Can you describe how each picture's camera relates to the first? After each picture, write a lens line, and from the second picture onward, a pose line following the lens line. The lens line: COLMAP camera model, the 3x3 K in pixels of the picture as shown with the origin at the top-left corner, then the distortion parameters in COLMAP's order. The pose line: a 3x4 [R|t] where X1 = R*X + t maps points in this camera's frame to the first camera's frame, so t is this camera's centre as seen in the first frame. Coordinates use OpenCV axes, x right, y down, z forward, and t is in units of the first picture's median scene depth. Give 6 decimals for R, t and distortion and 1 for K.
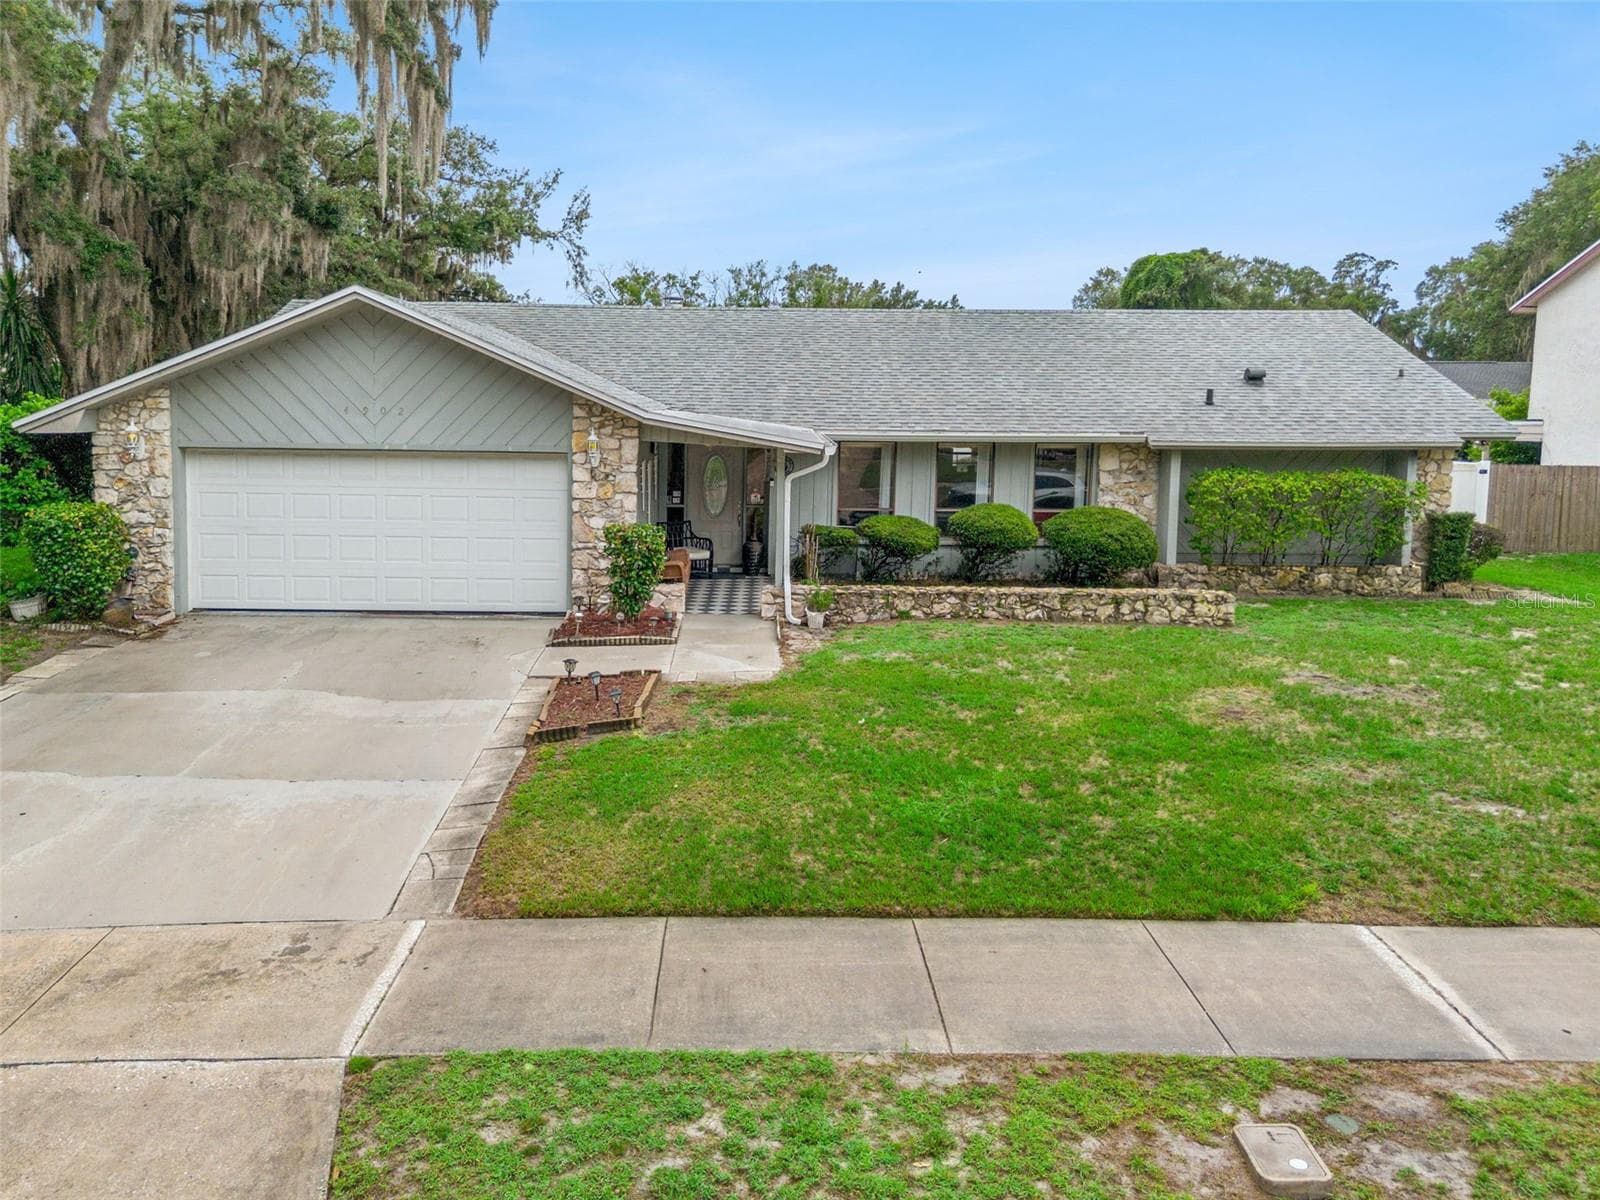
lens RADIAL K [[1146.7, 0, 785.5], [0, 1146.7, 579.5], [0, 0, 1]] dist [0.060364, -0.049605]
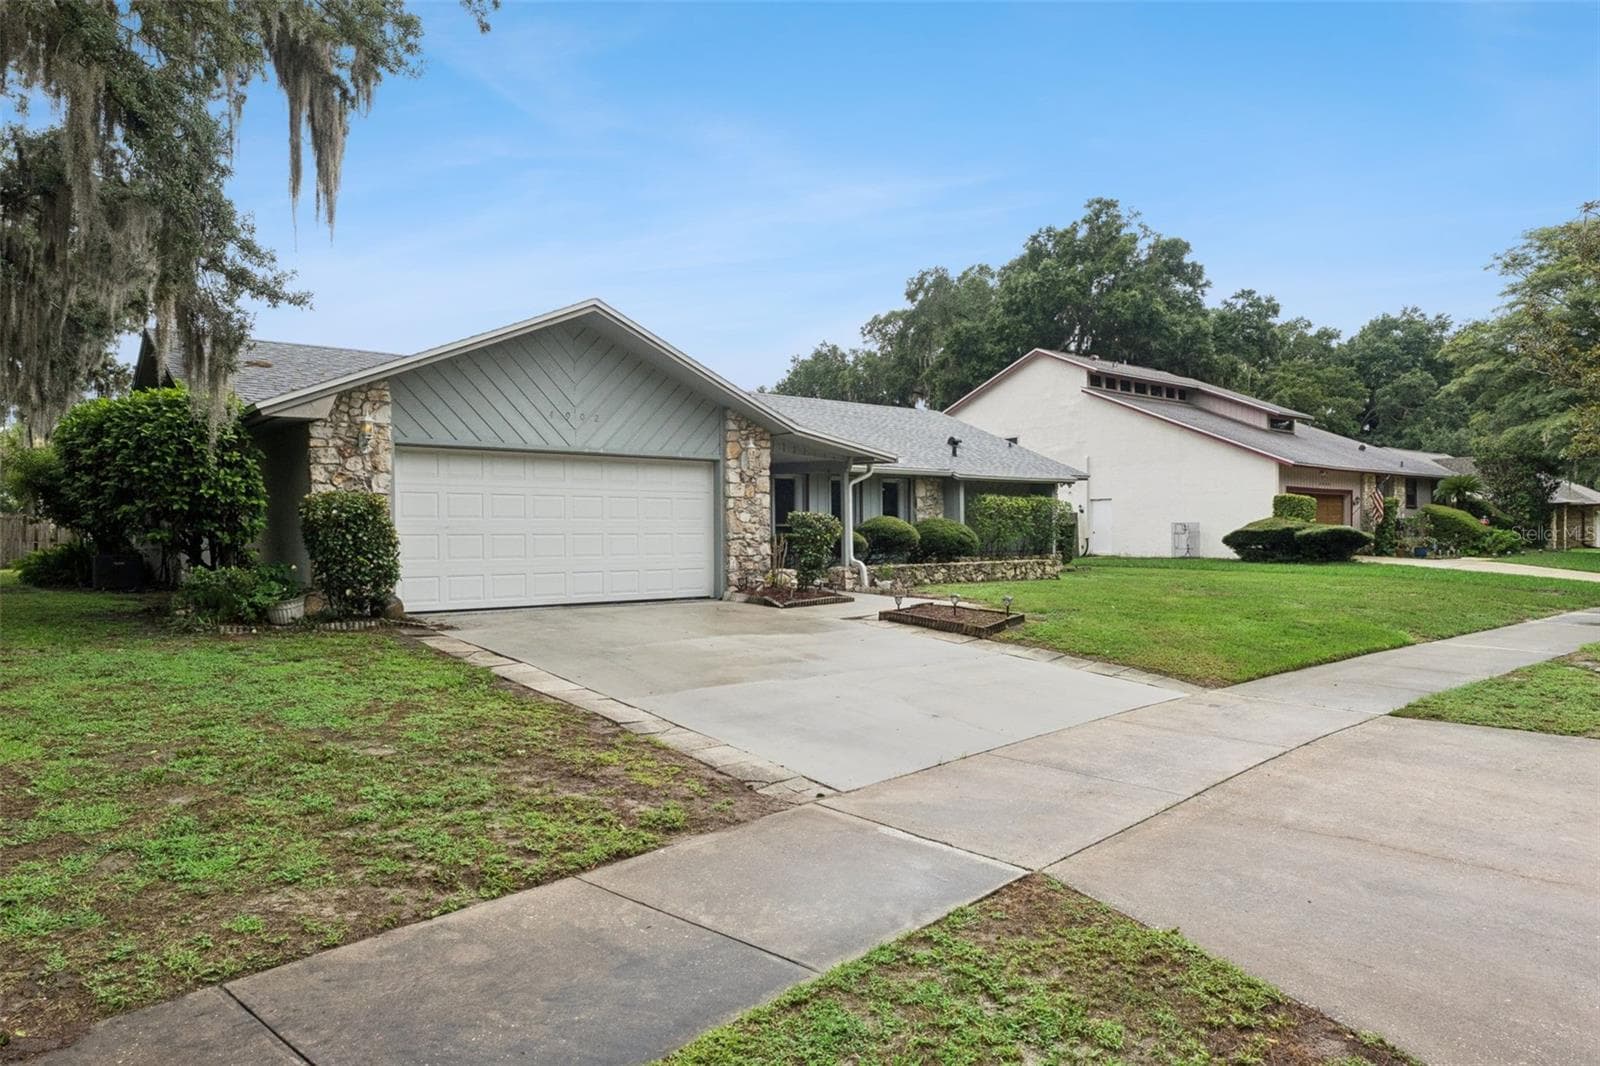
lens RADIAL K [[994.8, 0, 789.4], [0, 994.8, 536.3], [0, 0, 1]] dist [0.000607, 0.000388]
pose [[0.772202, -0.019998, 0.635062, -0.777178], [0.115844, 0.987183, -0.109774, 0.088811], [-0.624727, 0.158335, 0.764622, 0.172130]]
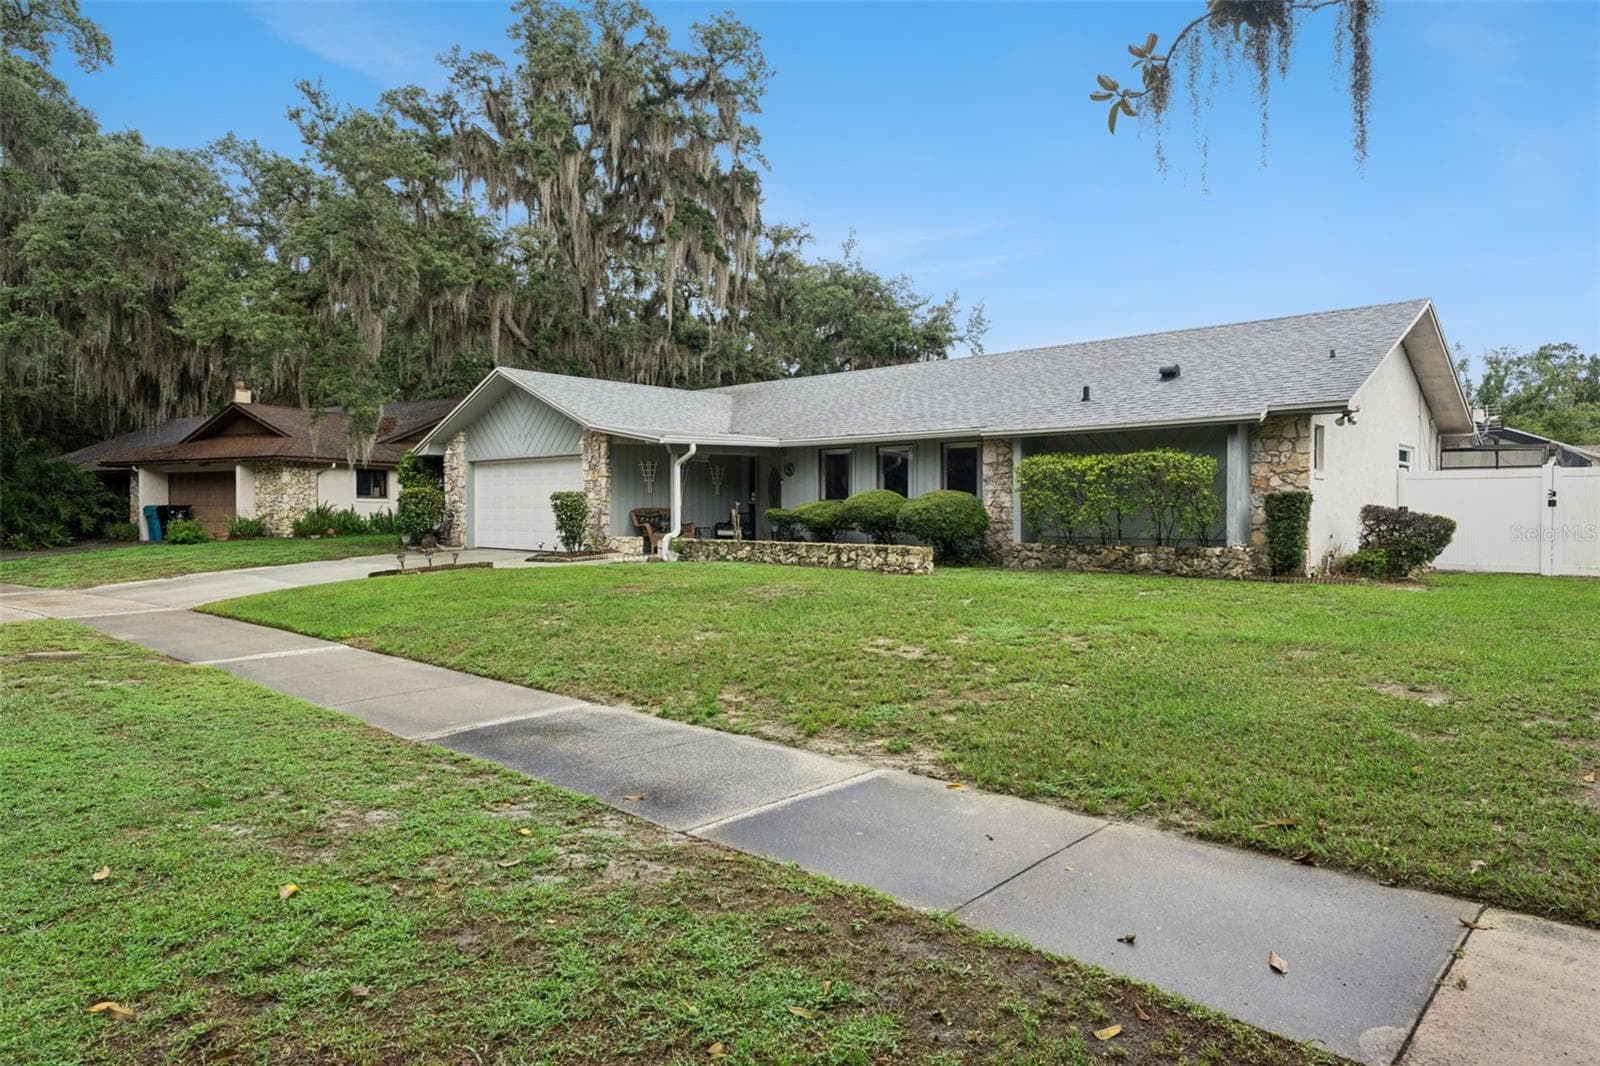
lens RADIAL K [[994.8, 0, 801.8], [0, 994.8, 531.3], [0, 0, 1]] dist [0.000607, 0.000388]
pose [[0.725132, 0.003629, -0.688600, 0.994968], [-0.097761, 0.990400, -0.097728, 0.106197], [0.681635, 0.138184, 0.718526, 0.200062]]
